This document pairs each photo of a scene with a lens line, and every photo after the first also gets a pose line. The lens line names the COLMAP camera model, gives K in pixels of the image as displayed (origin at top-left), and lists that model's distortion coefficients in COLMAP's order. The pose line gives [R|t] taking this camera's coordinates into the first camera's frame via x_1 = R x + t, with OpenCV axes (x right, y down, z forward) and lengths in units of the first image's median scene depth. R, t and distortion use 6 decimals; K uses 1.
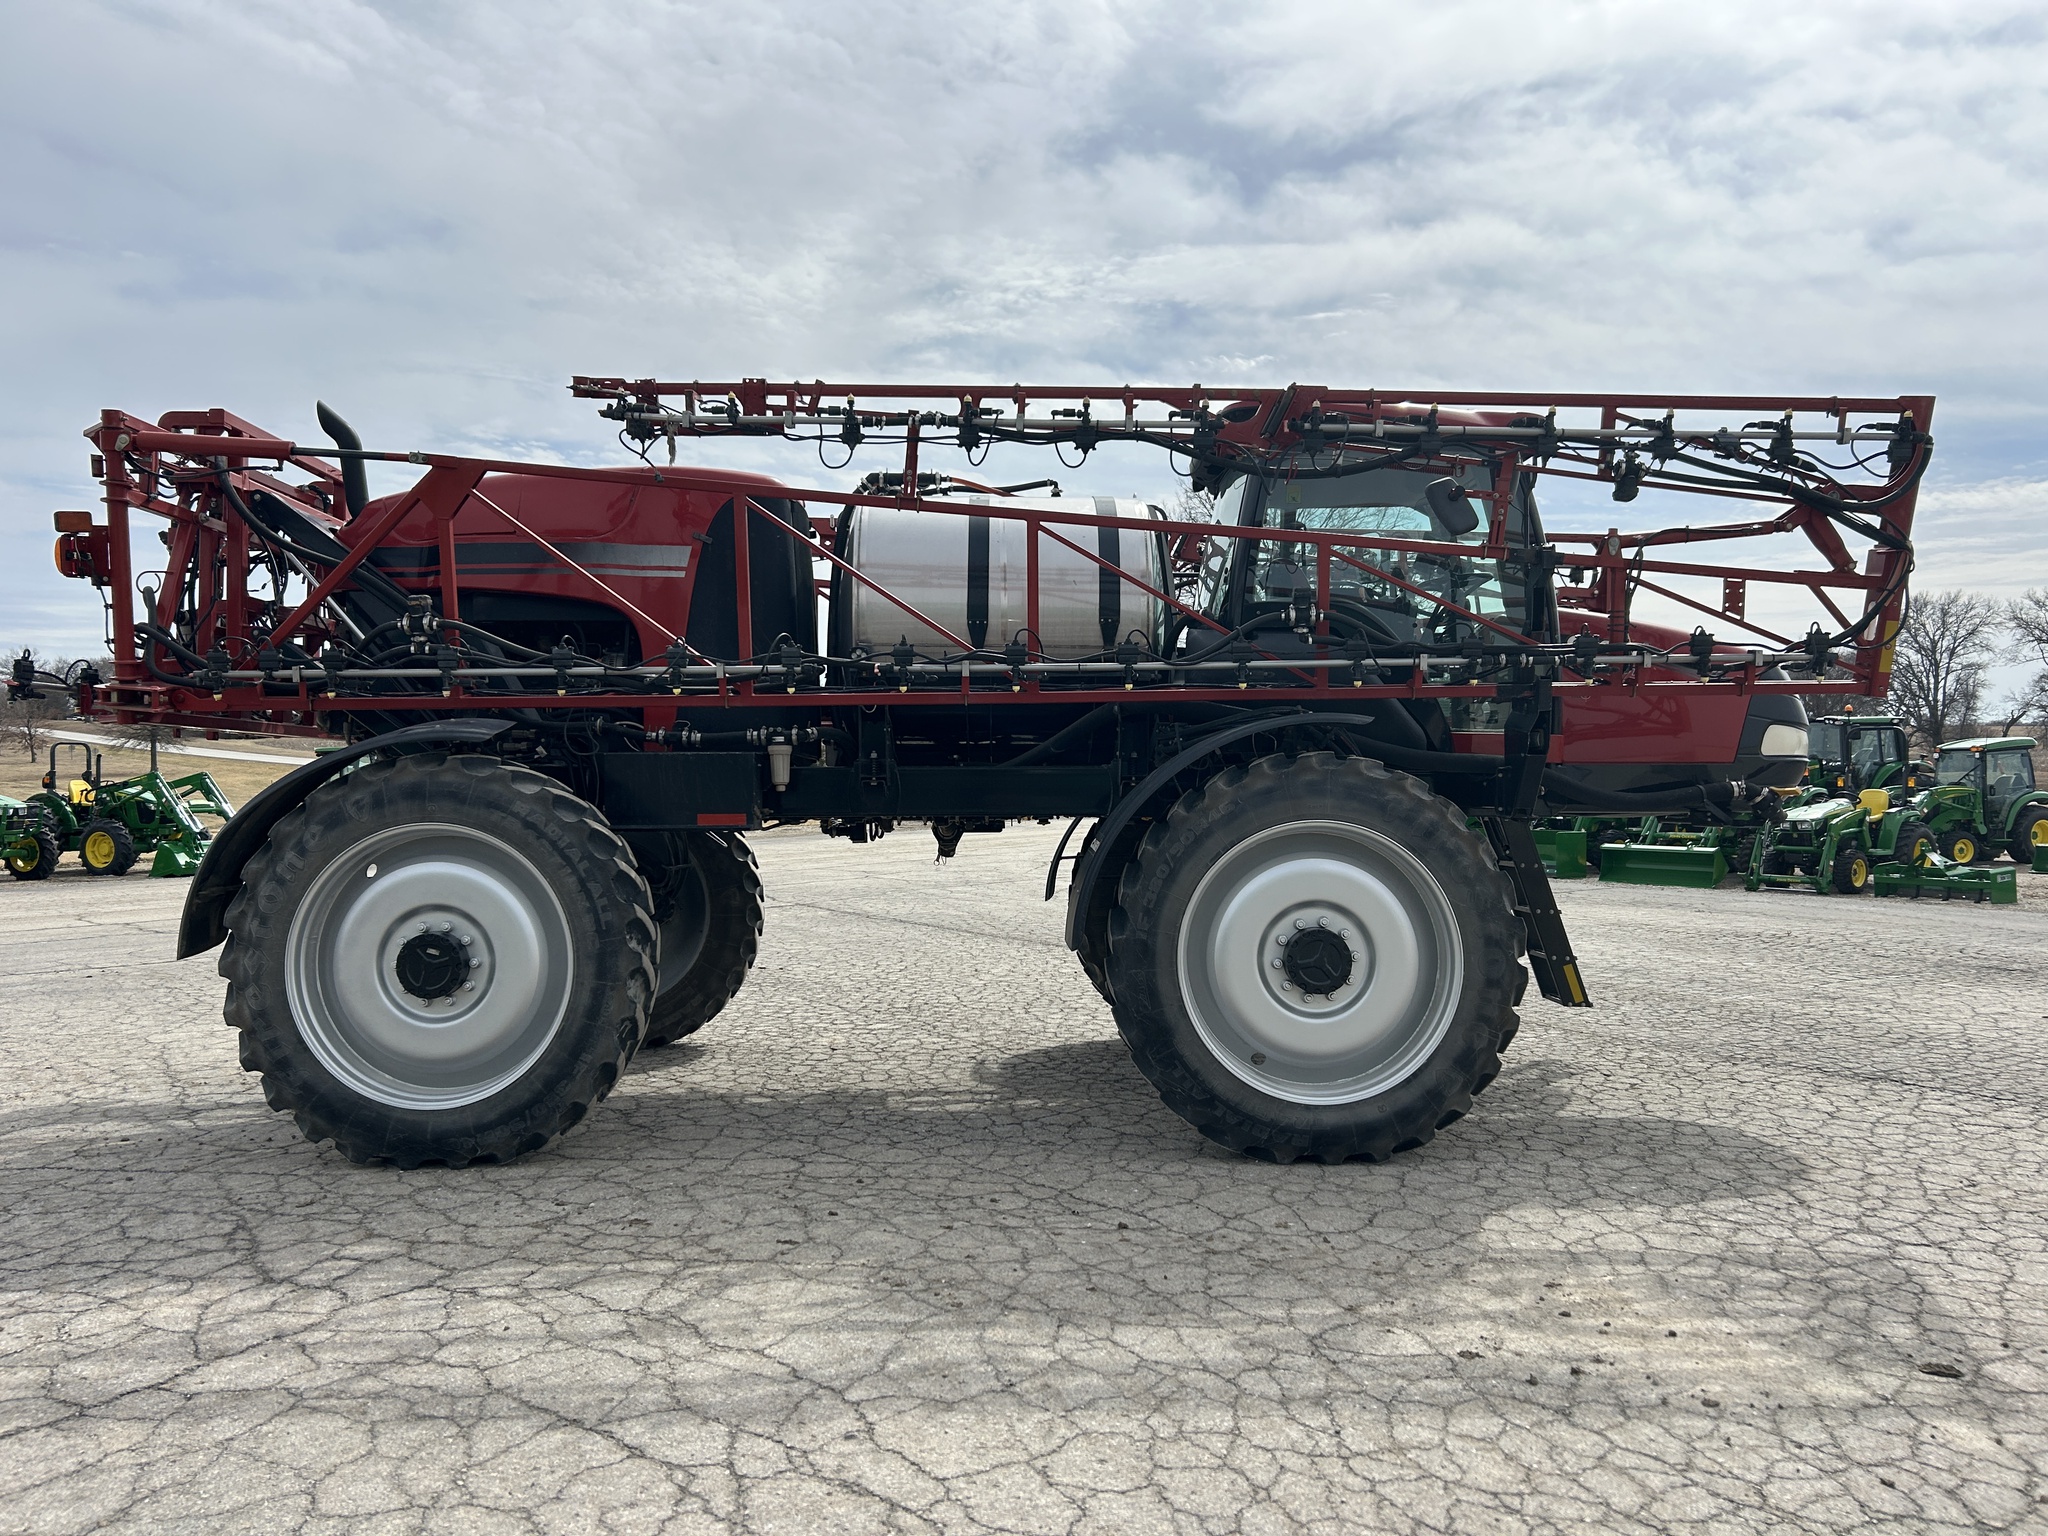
lens RADIAL K [[1535.7, 0, 1024.0], [0, 1535.7, 768.0], [0, 0, 1]] dist [0.025219, 0.000950]
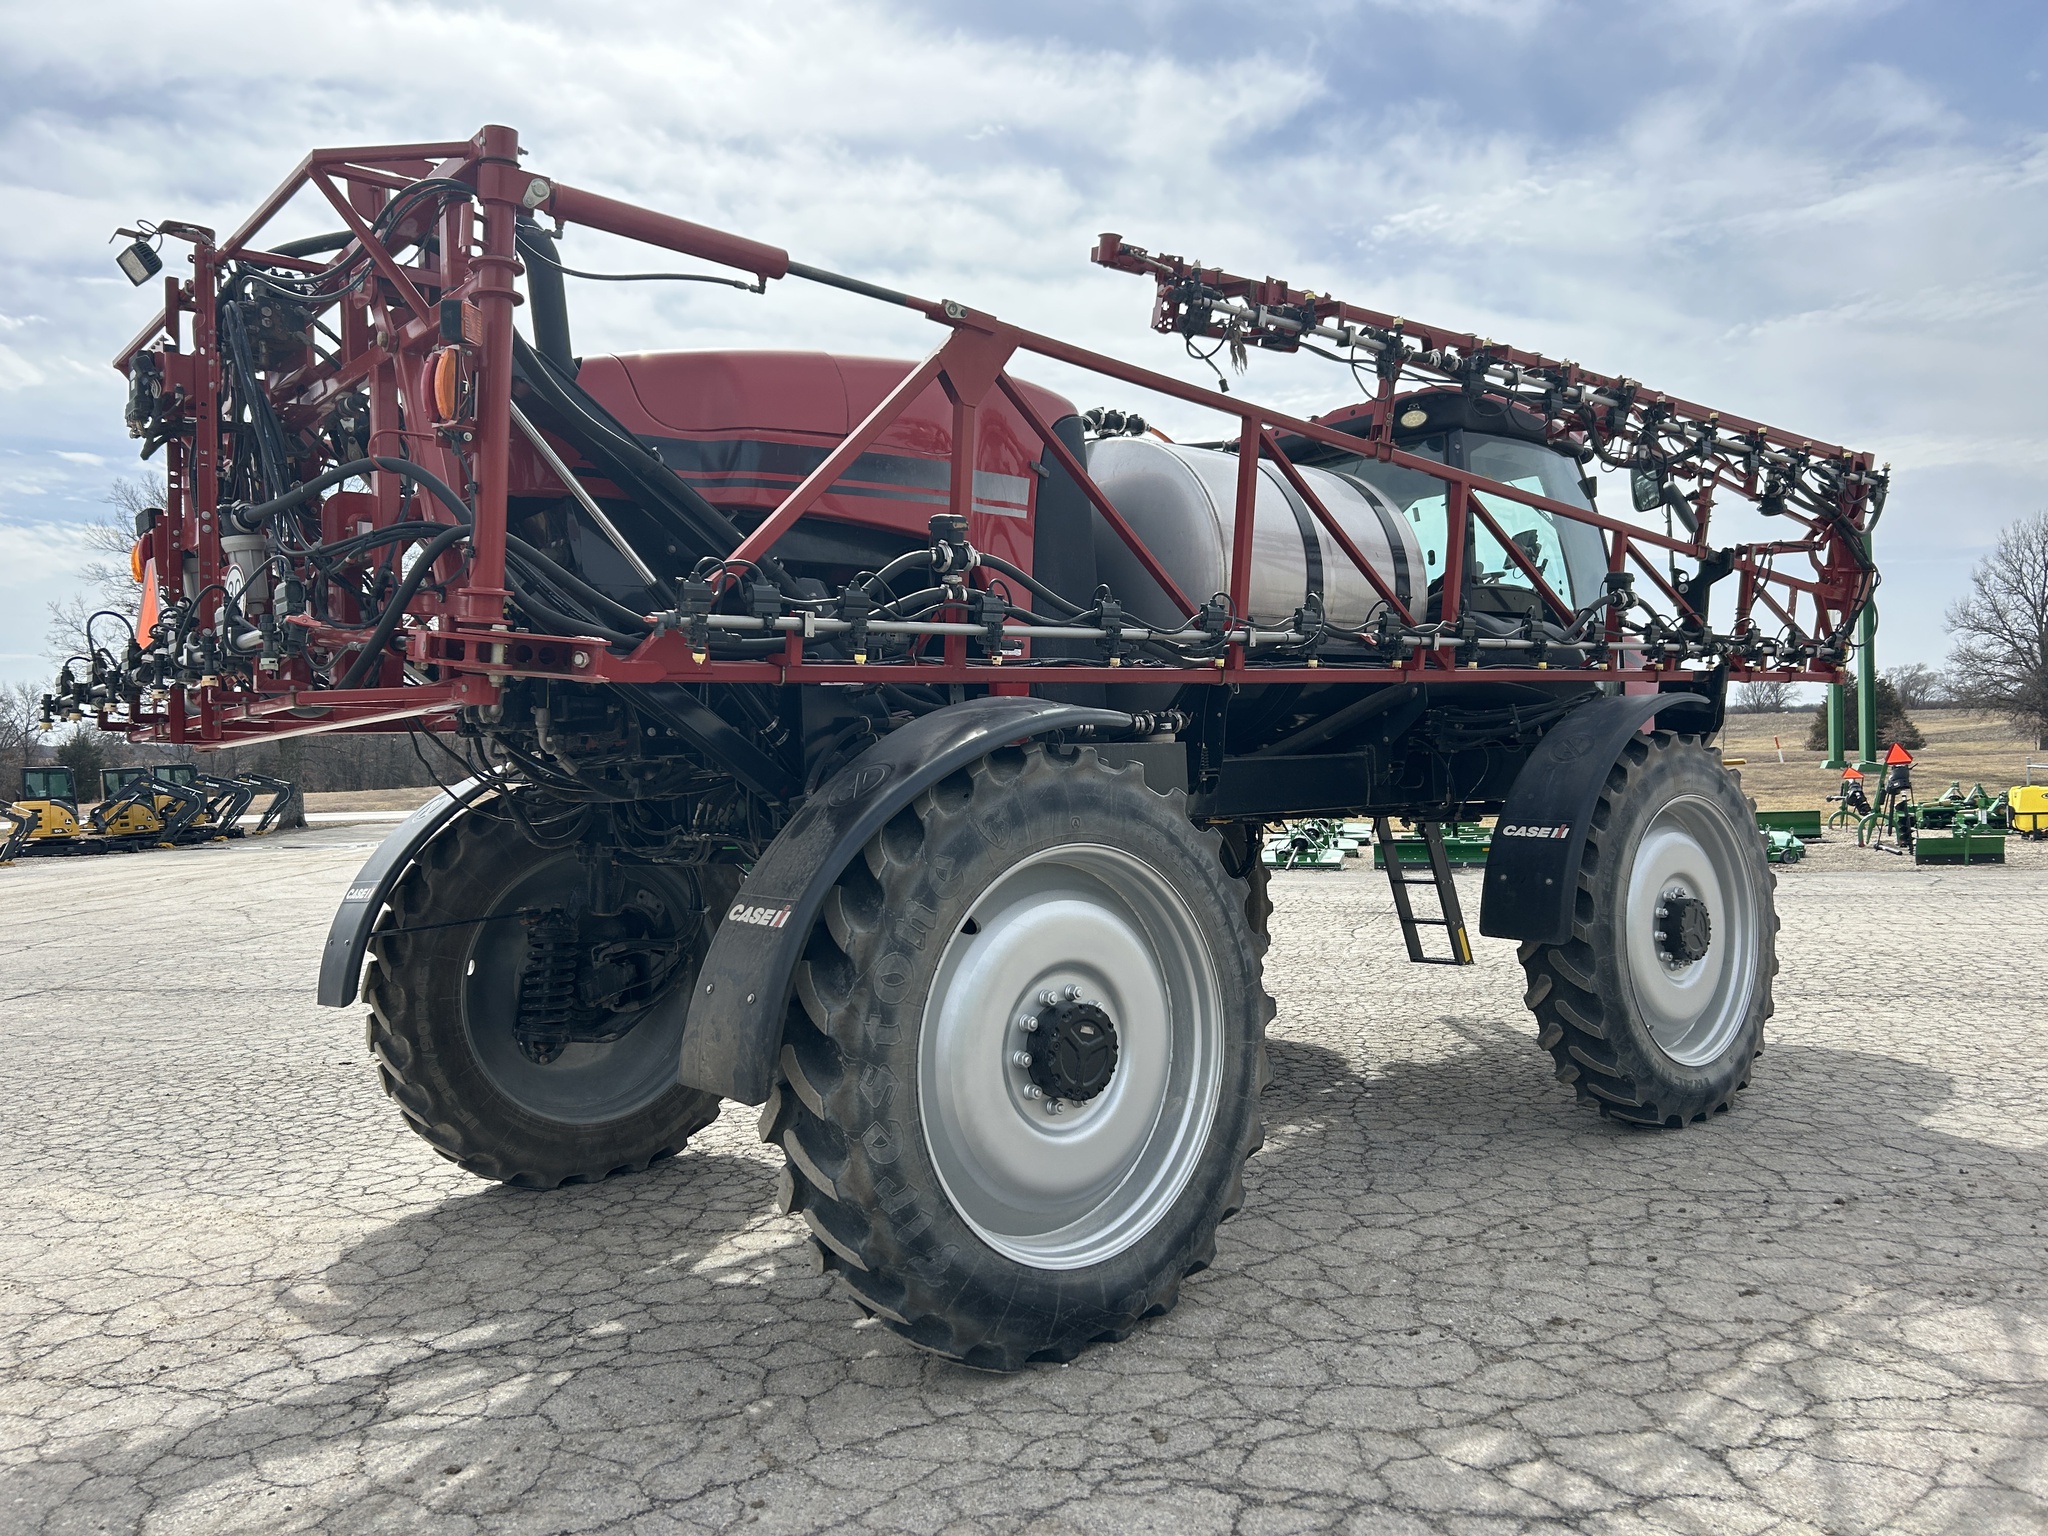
lens RADIAL K [[1525.5, 0, 1008.7], [0, 1525.5, 763.0], [0, 0, 1]] dist [0.059660, -0.062676]
pose [[0.766728, -0.023849, 0.641529, -0.844775], [0.035363, 0.999361, -0.005113, 0.002005], [-0.640997, 0.026607, 0.767082, 0.495837]]
